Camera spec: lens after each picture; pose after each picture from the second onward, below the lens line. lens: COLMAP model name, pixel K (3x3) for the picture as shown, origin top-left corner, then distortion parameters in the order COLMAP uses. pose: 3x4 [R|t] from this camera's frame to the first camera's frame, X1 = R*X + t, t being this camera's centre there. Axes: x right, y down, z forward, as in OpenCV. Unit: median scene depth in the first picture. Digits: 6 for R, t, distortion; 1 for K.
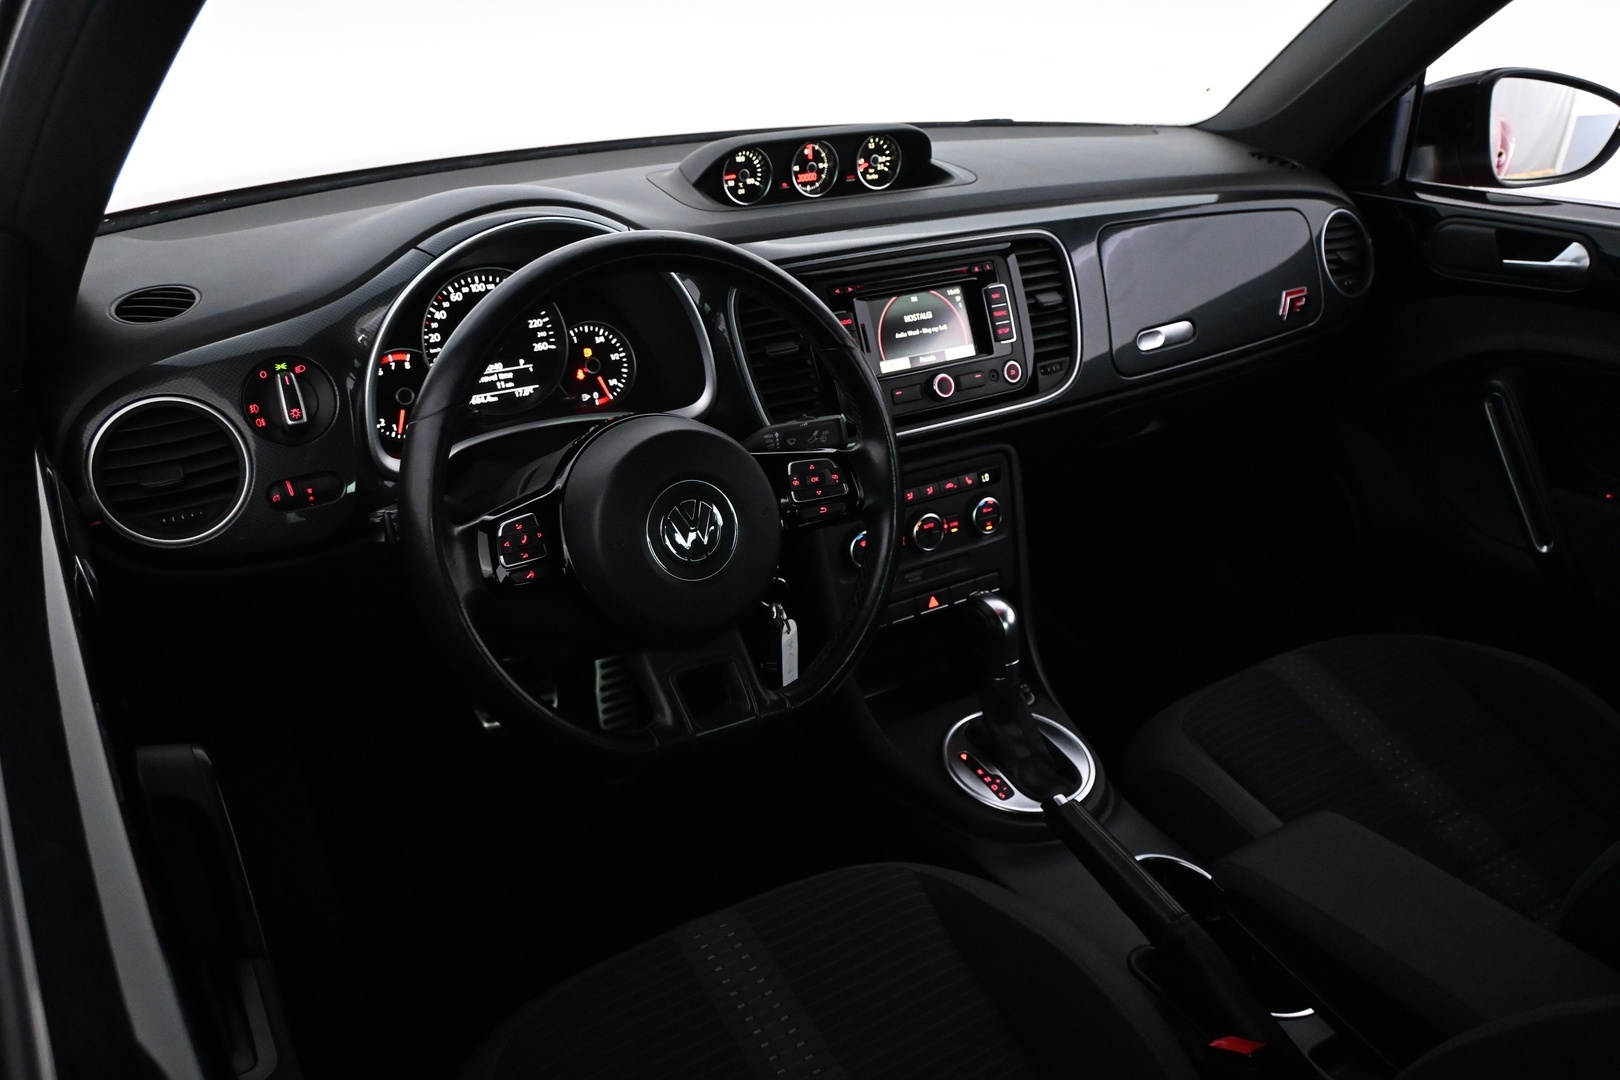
lens RADIAL K [[1429.4, 0, 810.0], [0, 1429.4, 540.0], [0, 0, 1]] dist [0.004253, 0.001279]
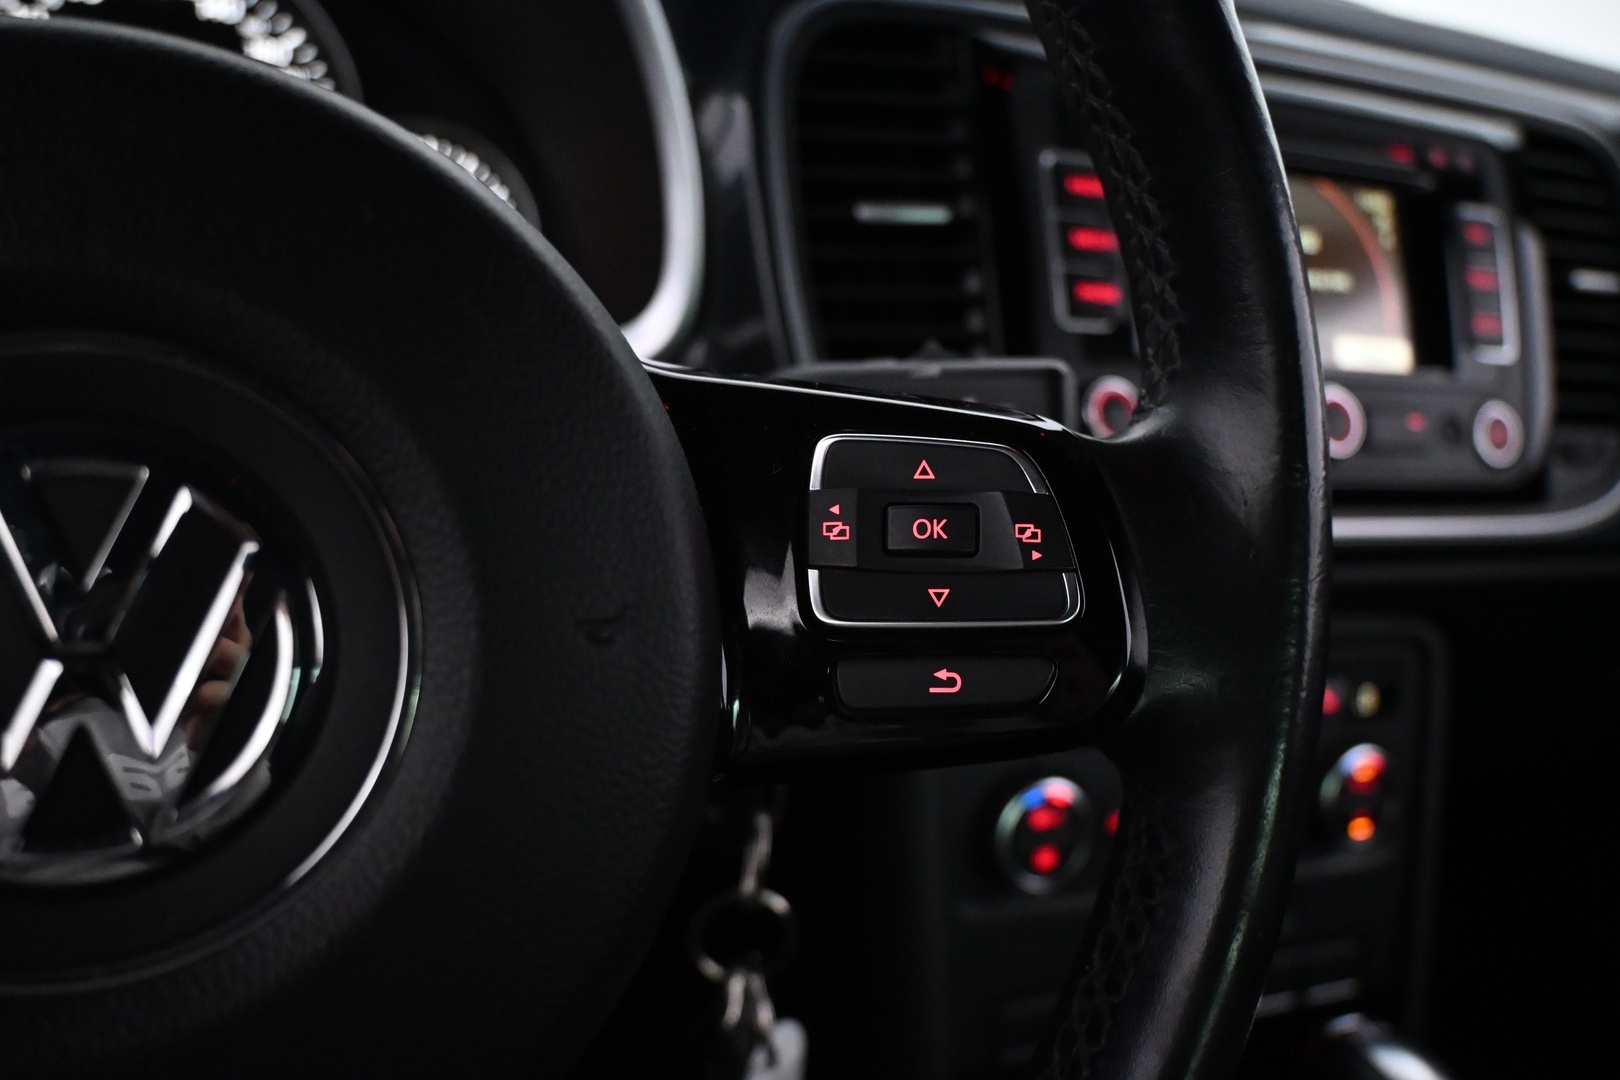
lens RADIAL K [[1429.4, 0, 810.0], [0, 1429.4, 540.0], [0, 0, 1]] dist [0.004253, 0.001279]
pose [[0.980821, 0.165256, -0.103348, 0.007403], [-0.177937, 0.975588, -0.128714, -0.010180], [0.079555, 0.144635, 0.986282, 0.721144]]
